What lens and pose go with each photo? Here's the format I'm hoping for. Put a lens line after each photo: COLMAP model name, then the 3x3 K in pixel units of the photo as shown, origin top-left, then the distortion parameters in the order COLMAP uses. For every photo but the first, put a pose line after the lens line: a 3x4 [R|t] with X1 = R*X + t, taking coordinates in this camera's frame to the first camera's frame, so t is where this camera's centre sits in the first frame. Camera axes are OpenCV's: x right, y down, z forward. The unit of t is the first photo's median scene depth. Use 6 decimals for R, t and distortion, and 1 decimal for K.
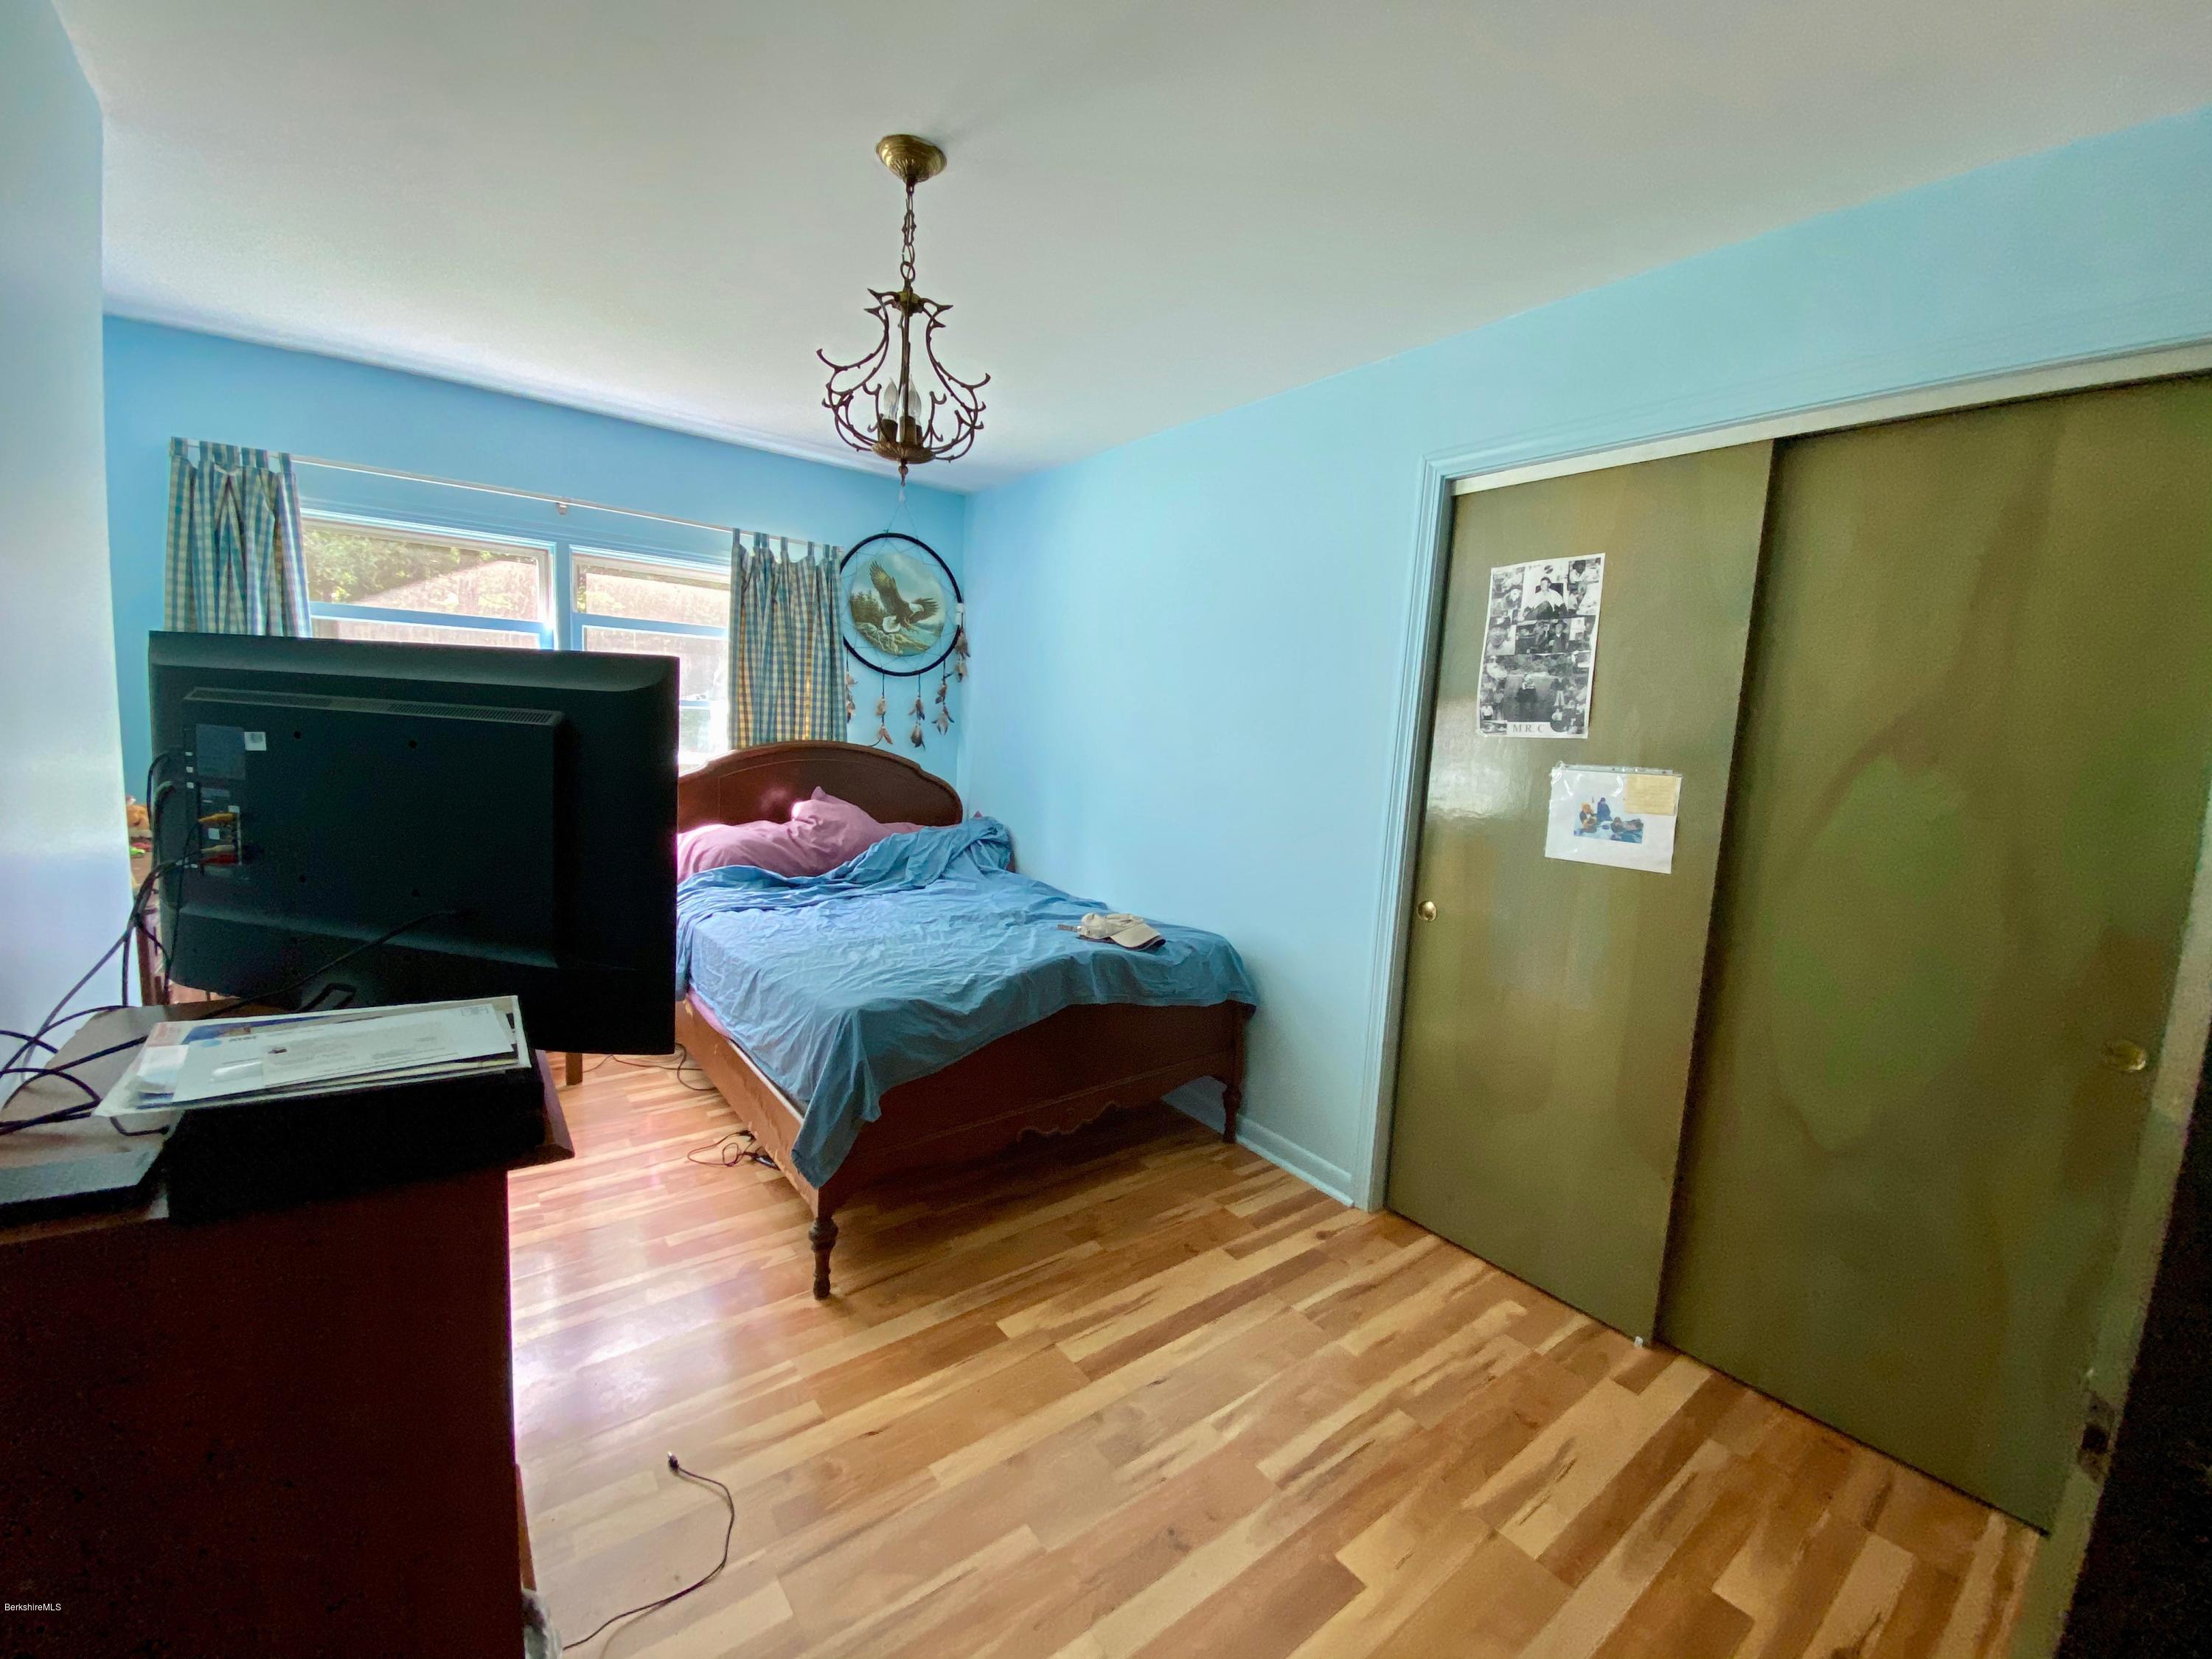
lens RADIAL K [[898.9, 0, 1075.8], [0, 898.9, 832.1], [0, 0, 1]] dist [0.034069, -0.037884]
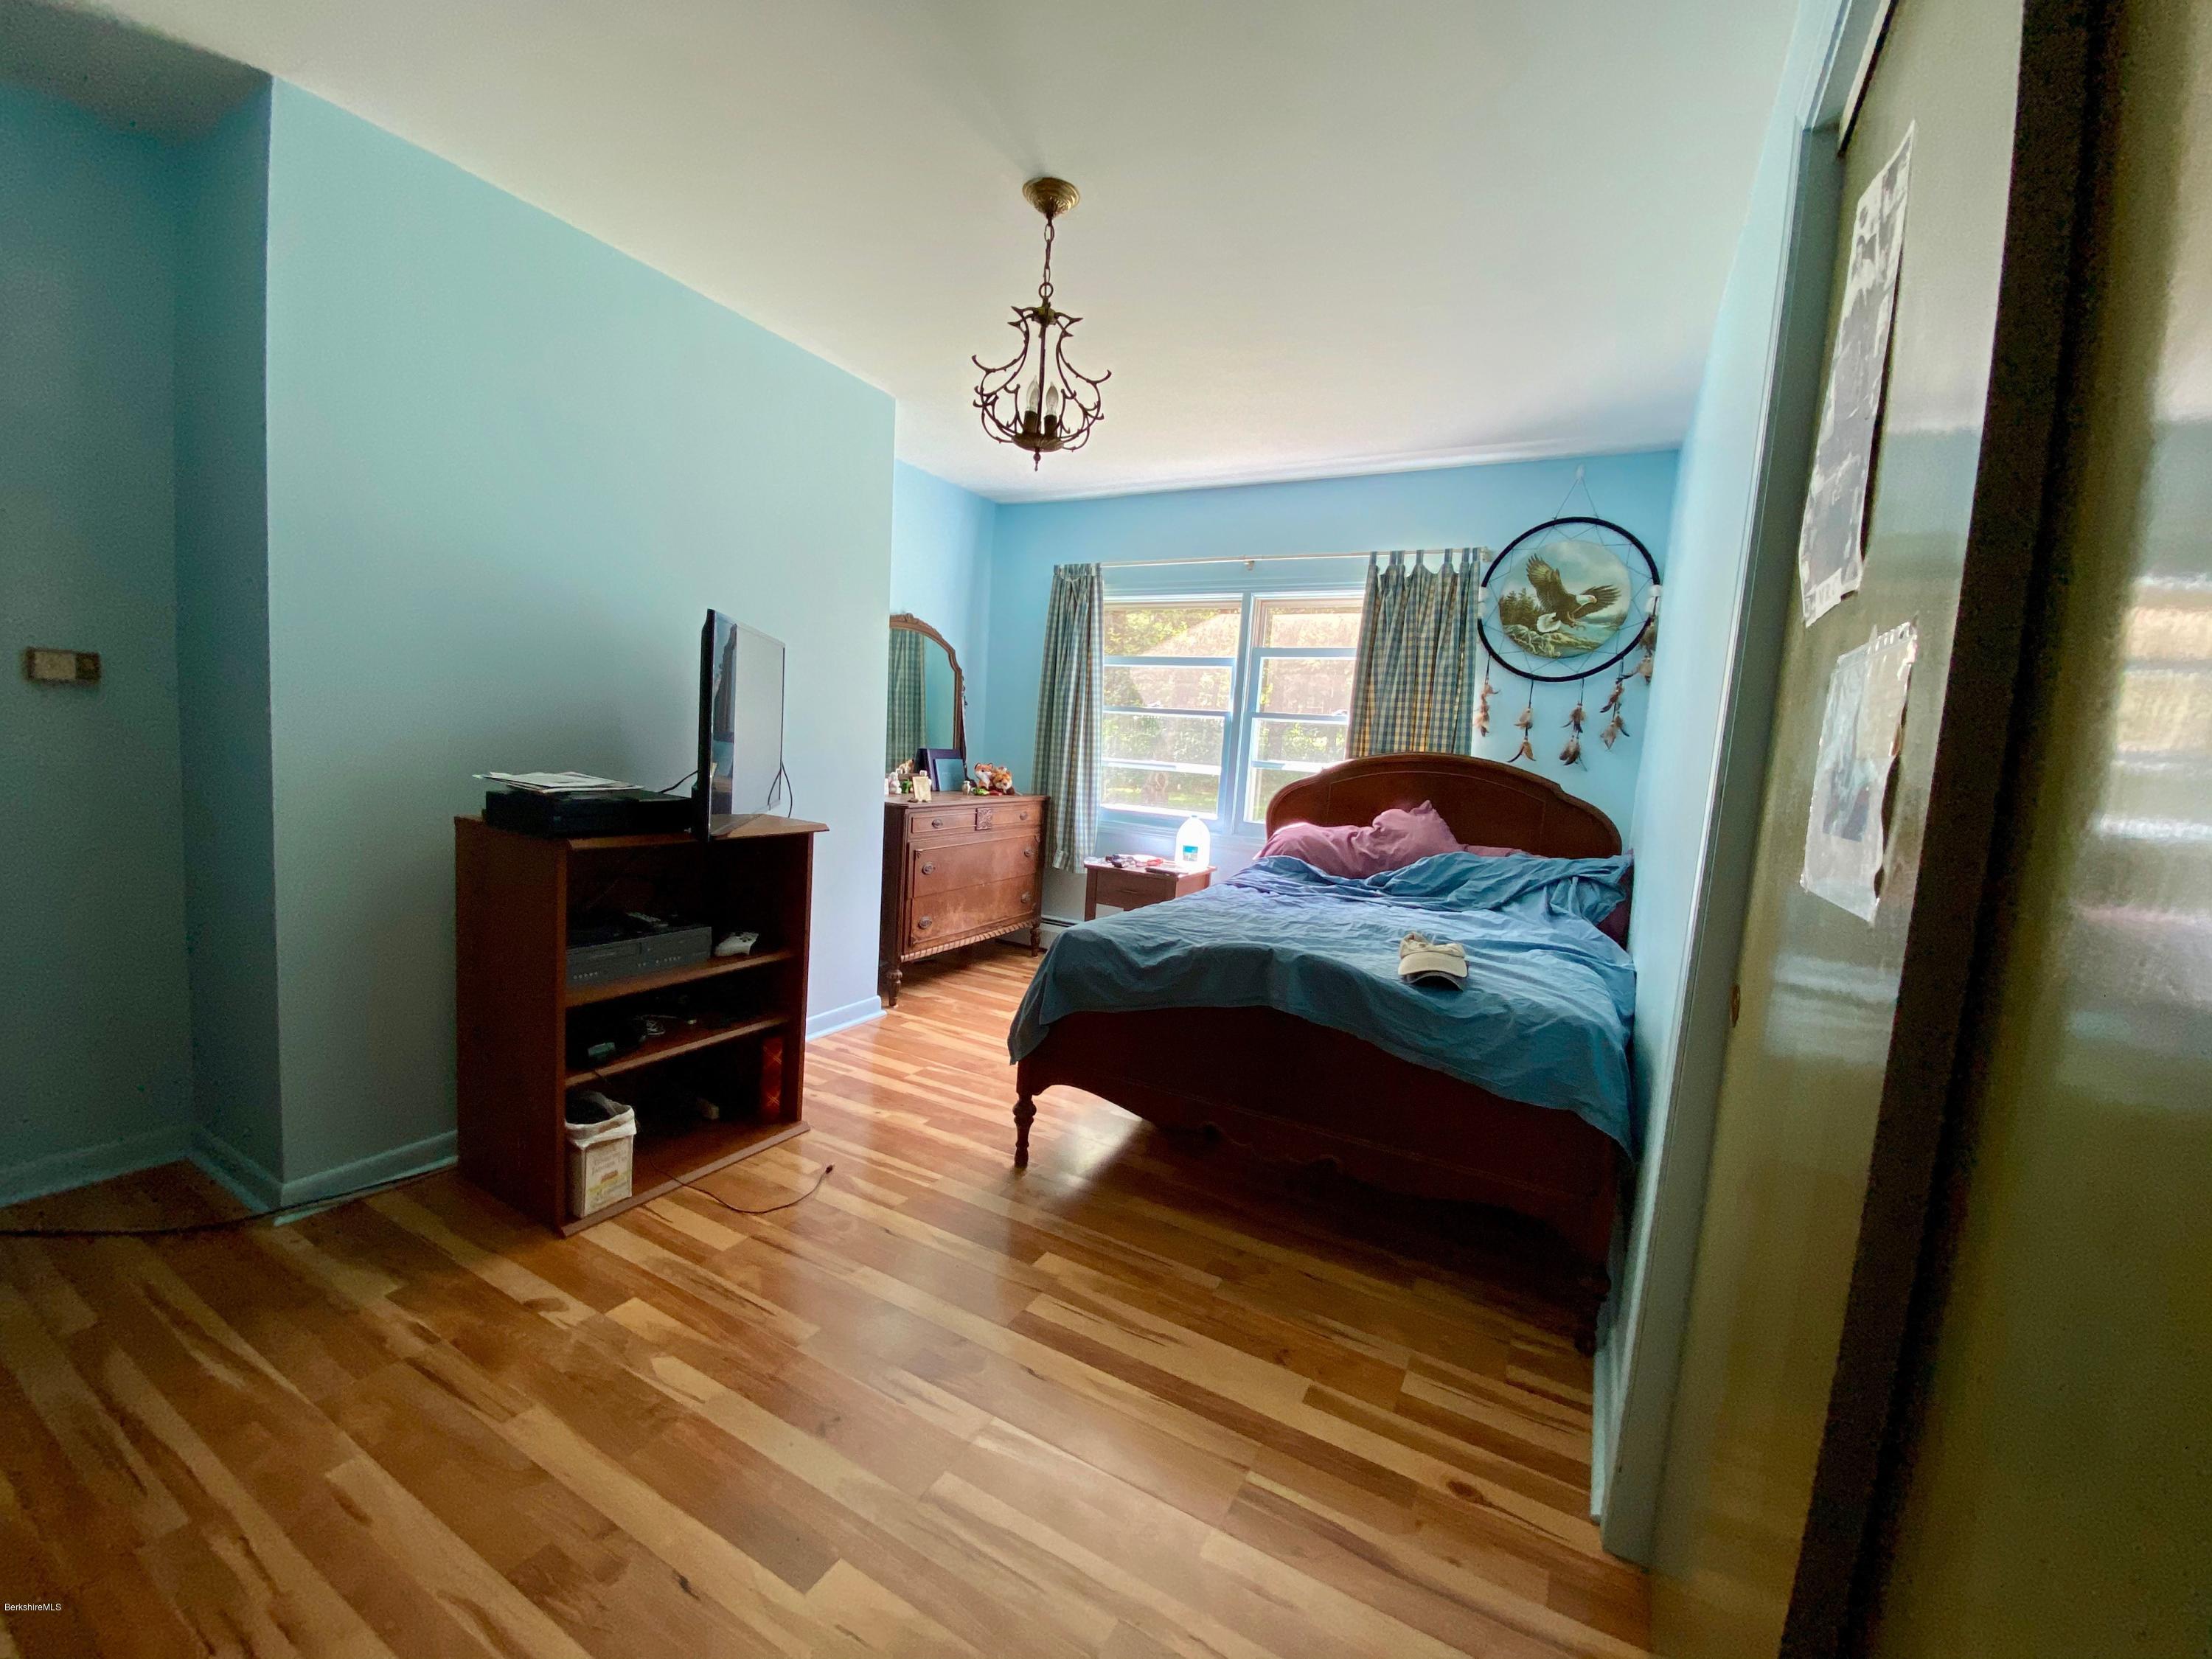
lens RADIAL K [[894.9, 0, 1110.6], [0, 894.9, 828.2], [0, 0, 1]] dist [0.003933, -0.000067]
pose [[0.404610, 0.060844, -0.912463, 0.479013], [-0.154131, 0.988047, -0.002462, 0.035513], [0.901407, 0.141635, 0.409152, 0.336832]]
